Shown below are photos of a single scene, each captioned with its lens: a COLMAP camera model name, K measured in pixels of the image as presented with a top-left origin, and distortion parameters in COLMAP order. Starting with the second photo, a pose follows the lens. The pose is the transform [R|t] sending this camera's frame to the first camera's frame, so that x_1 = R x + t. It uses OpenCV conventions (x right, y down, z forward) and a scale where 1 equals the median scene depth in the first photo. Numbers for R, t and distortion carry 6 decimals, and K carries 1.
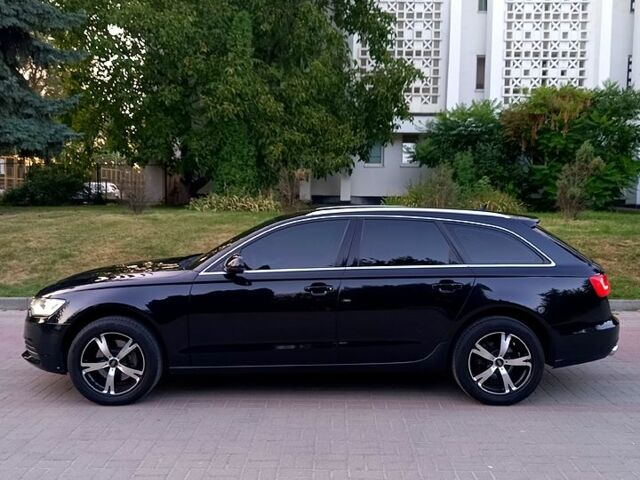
lens RADIAL K [[621.8, 0, 320.0], [0, 621.8, 240.0], [0, 0, 1]] dist [0.094540, -0.124262]
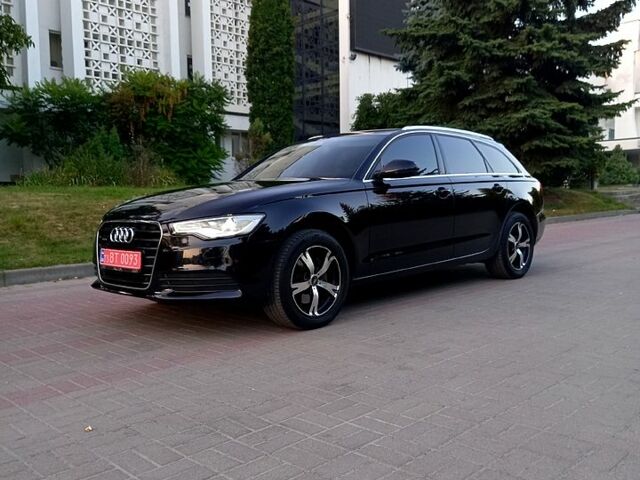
lens RADIAL K [[621.8, 0, 320.0], [0, 621.8, 240.0], [0, 0, 1]] dist [0.094540, -0.124262]
pose [[0.690805, -0.072836, 0.719363, -0.216942], [0.074866, 0.996771, 0.029030, 0.025708], [-0.719155, 0.033802, 0.694027, 0.086548]]
